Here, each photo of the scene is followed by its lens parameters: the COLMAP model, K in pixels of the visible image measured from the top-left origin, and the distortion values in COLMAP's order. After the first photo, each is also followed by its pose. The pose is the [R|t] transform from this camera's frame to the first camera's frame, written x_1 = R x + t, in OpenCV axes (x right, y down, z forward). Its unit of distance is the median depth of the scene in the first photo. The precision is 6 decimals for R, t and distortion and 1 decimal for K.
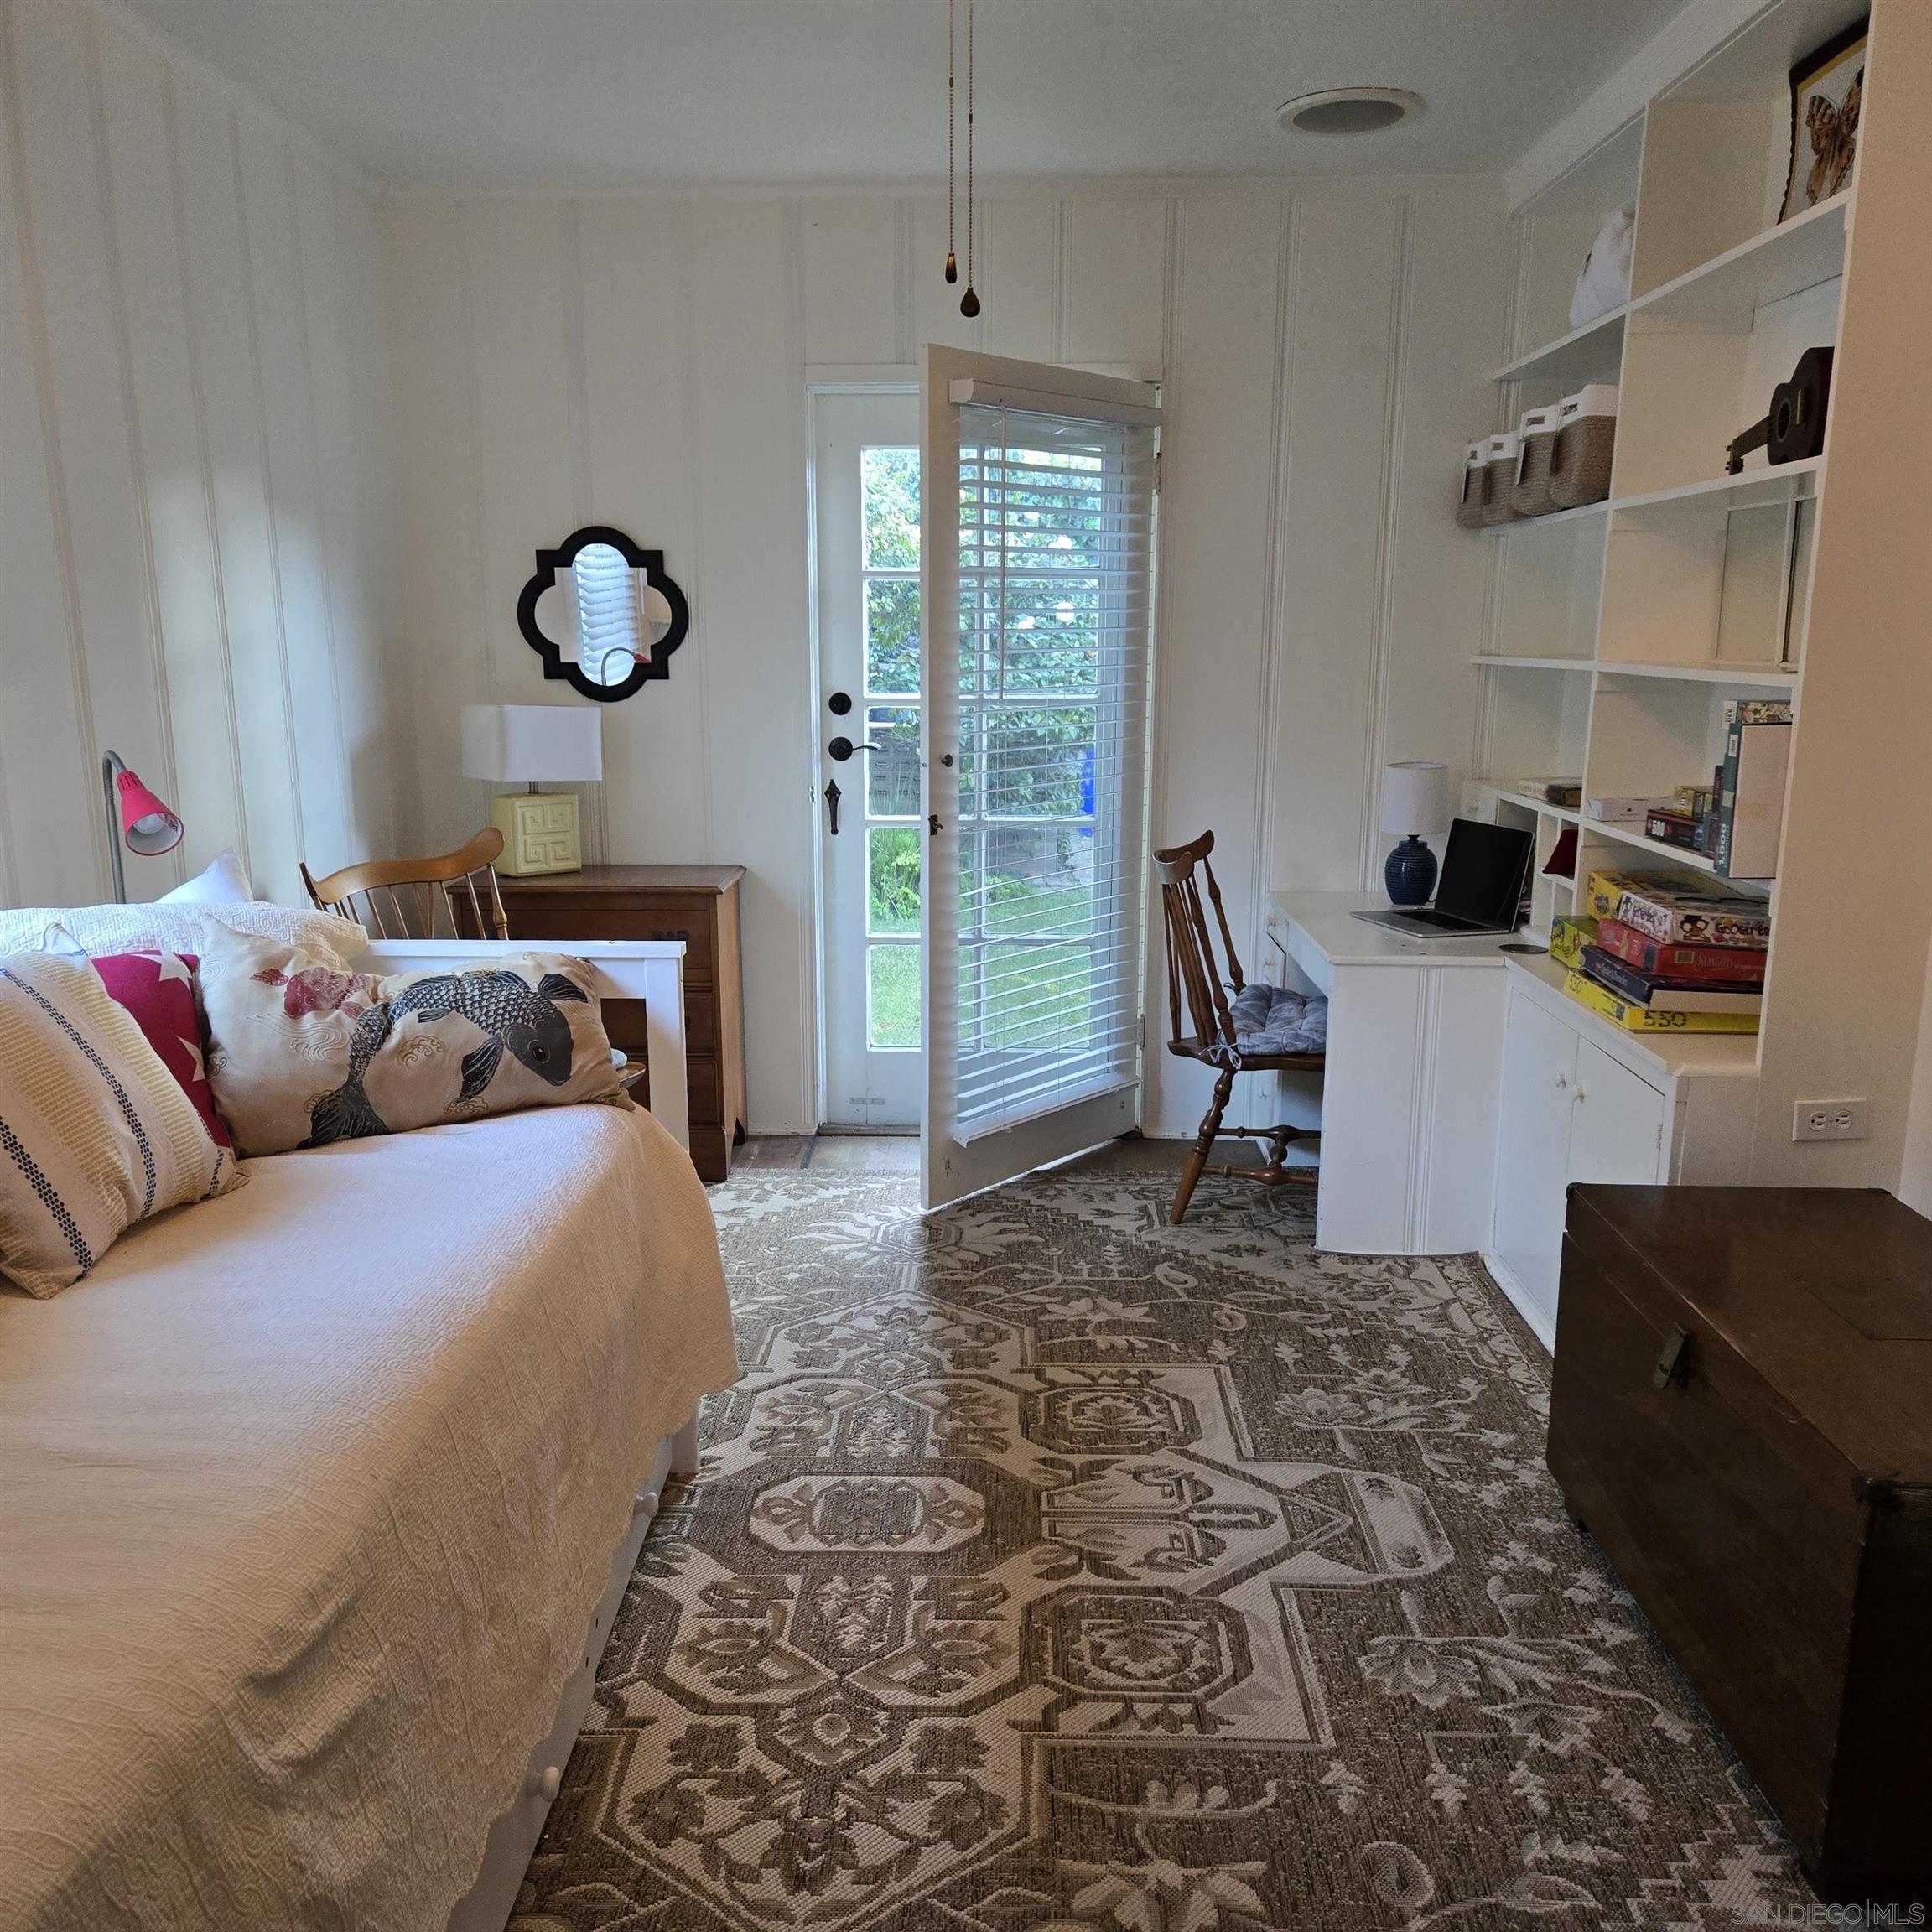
lens RADIAL K [[1723.0, 0, 959.6], [0, 1723.0, 1007.0], [0, 0, 1]] dist [0.080912, -0.079814]
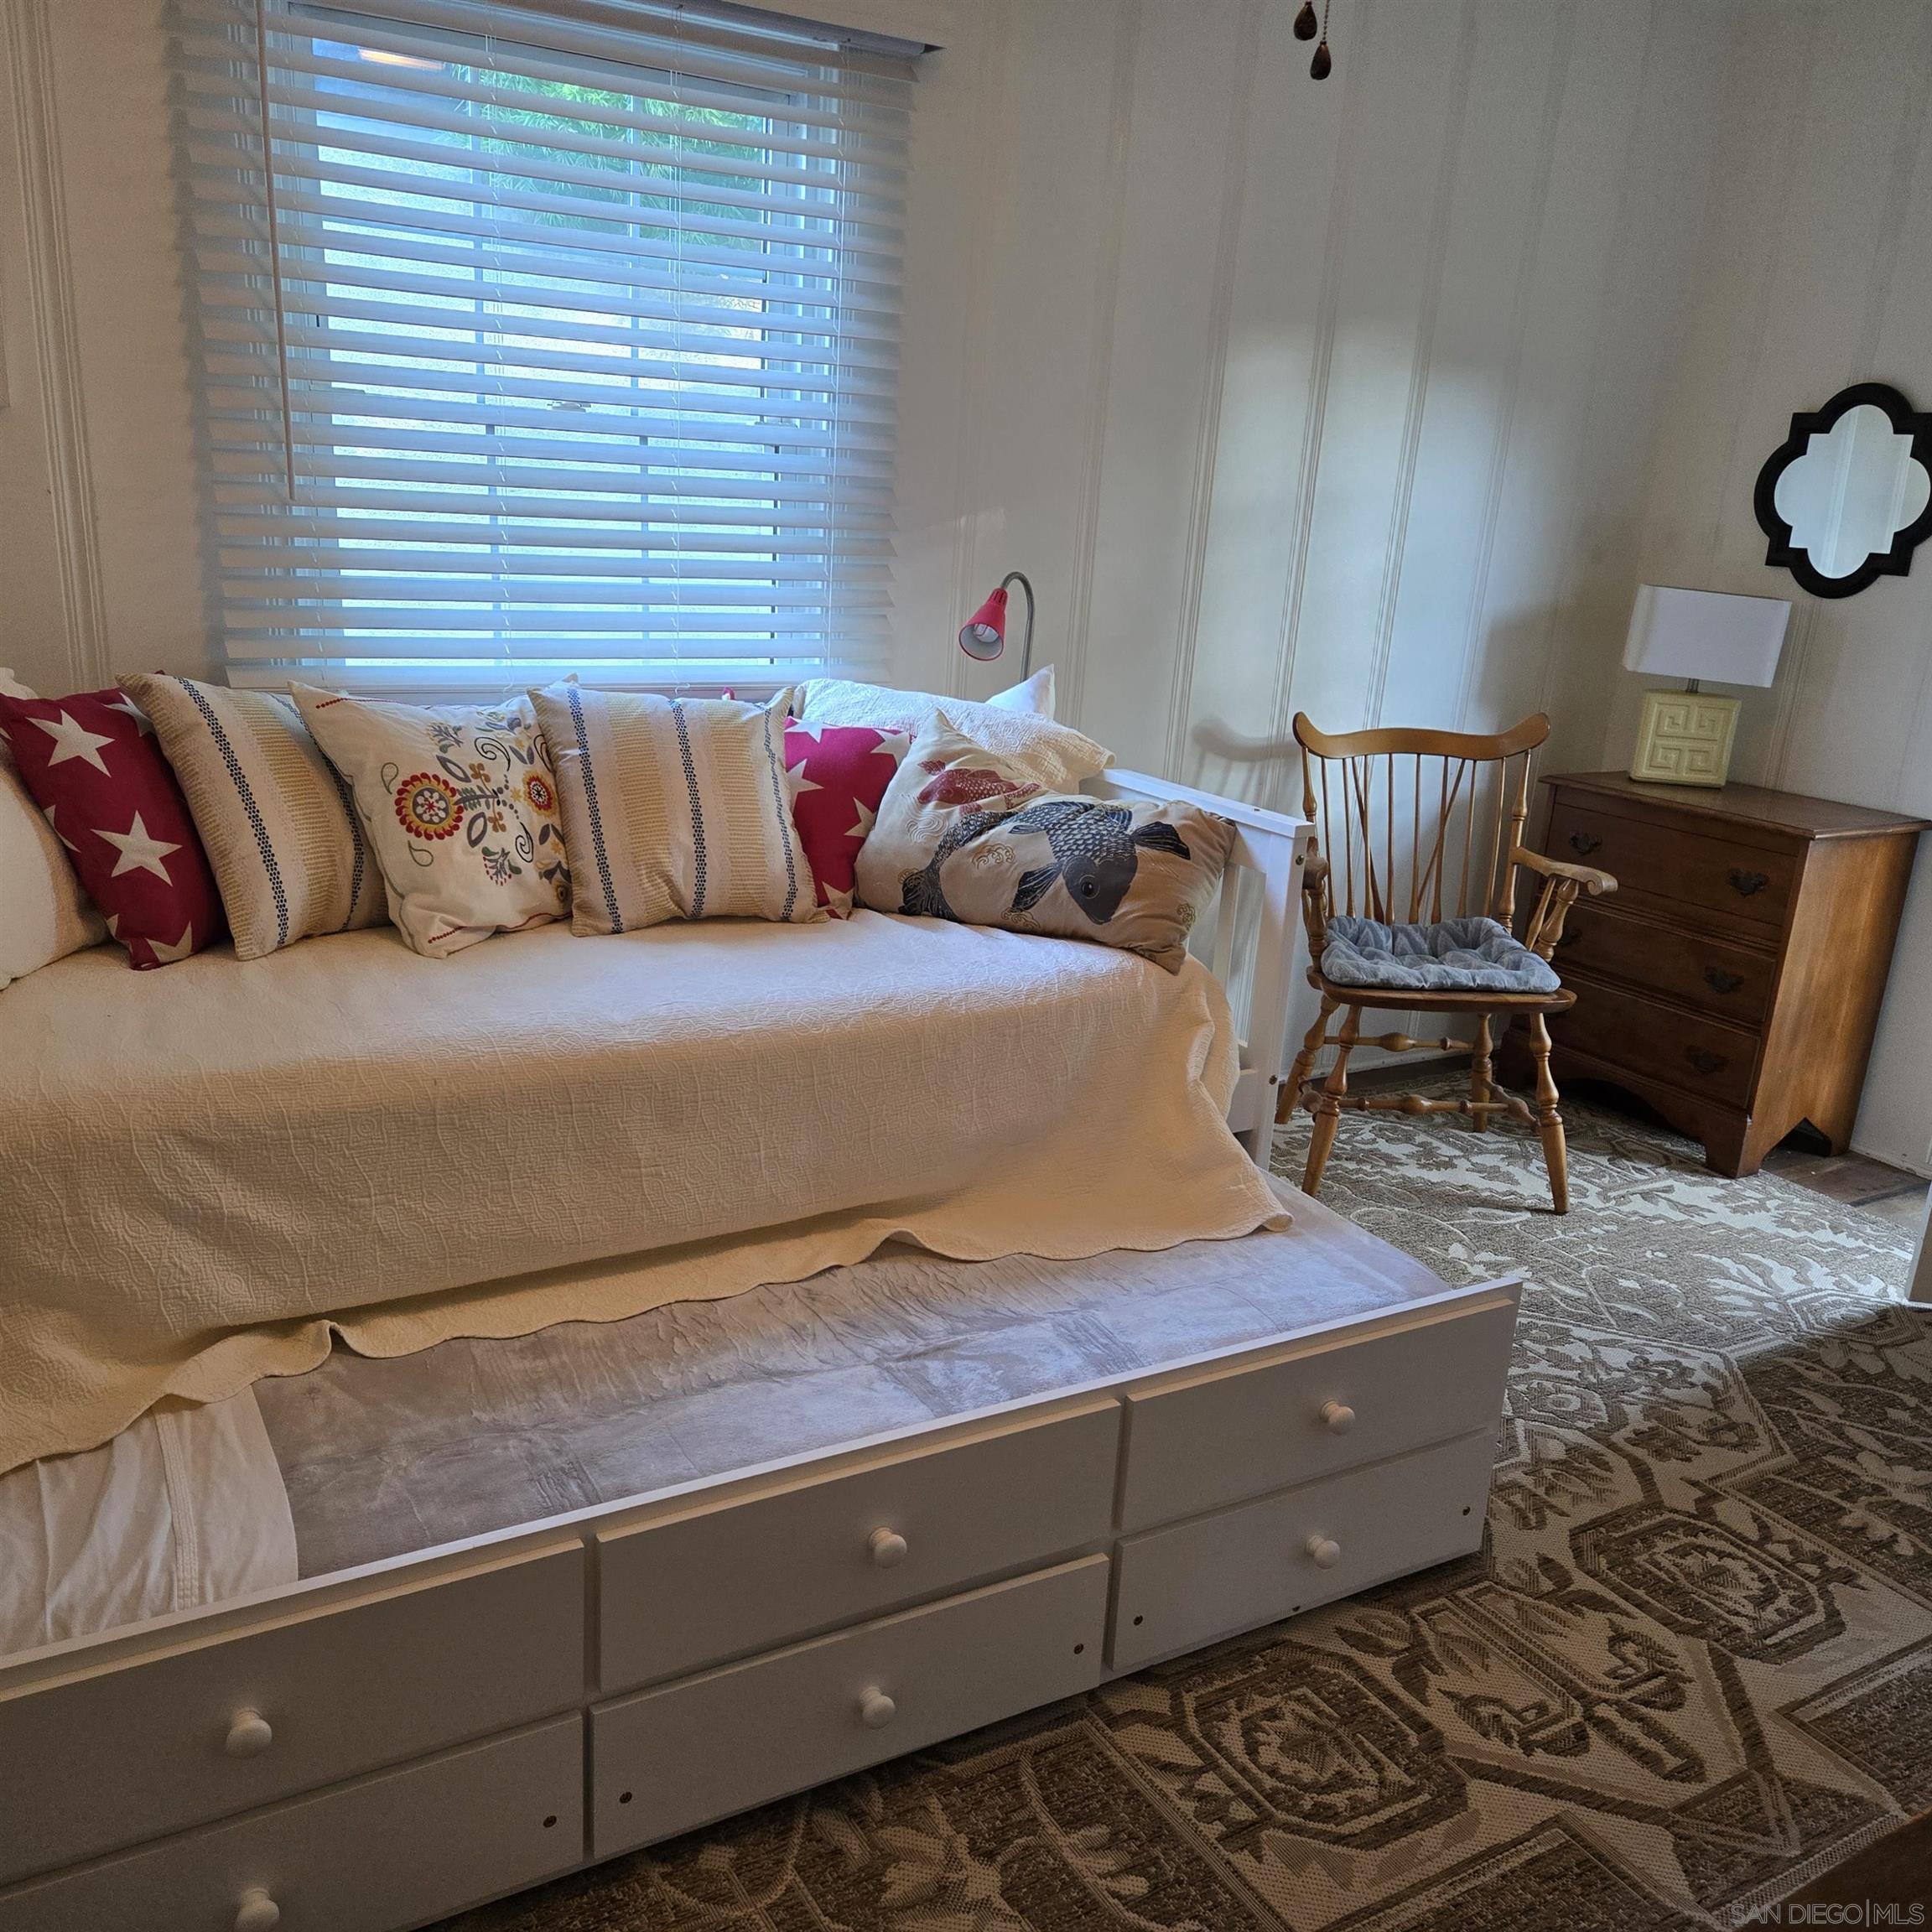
lens RADIAL K [[1723.0, 0, 941.0], [0, 1723.0, 1010.3], [0, 0, 1]] dist [0.080912, -0.079814]
pose [[0.536448, 0.283952, -0.794729, 0.488730], [-0.238123, 0.954362, 0.180253, -0.060949], [0.809642, 0.092546, 0.579581, 0.300531]]
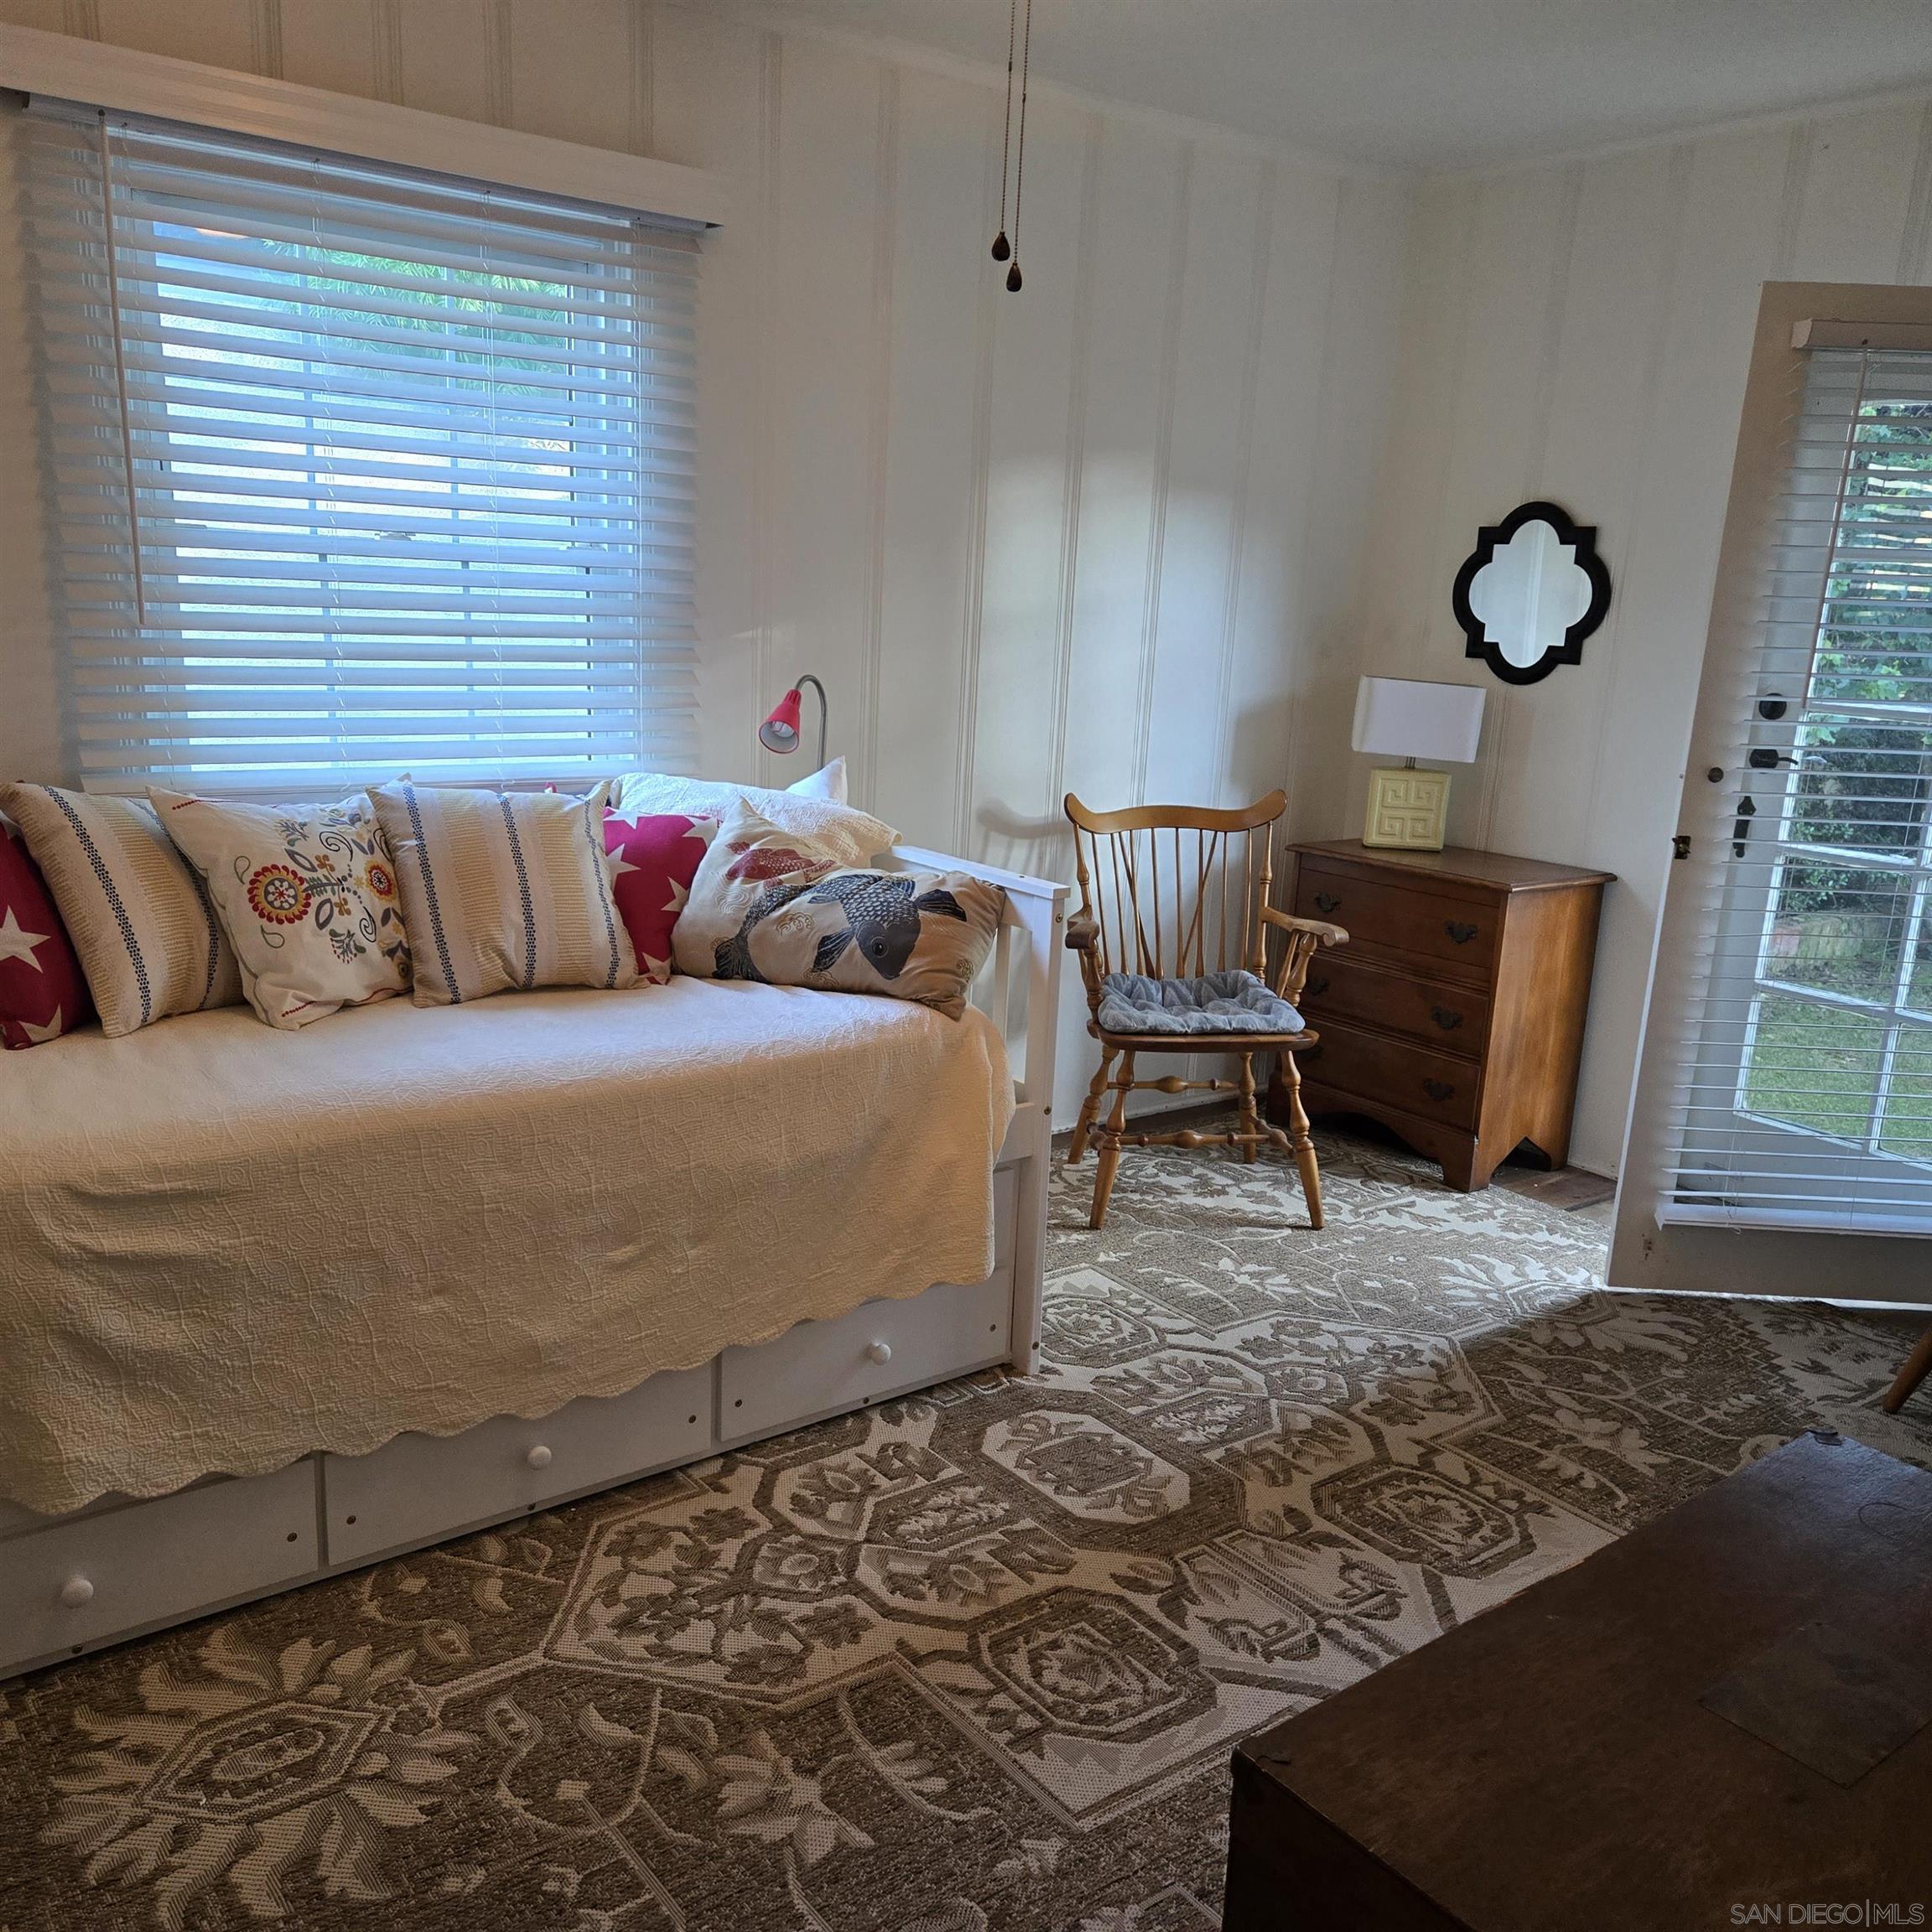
lens RADIAL K [[1723.0, 0, 938.7], [0, 1723.0, 999.1], [0, 0, 1]] dist [0.080912, -0.079814]
pose [[0.621174, 0.215790, -0.753378, 0.600489], [-0.212794, 0.971668, 0.102863, -0.061656], [0.754229, 0.096419, 0.649493, 0.241007]]
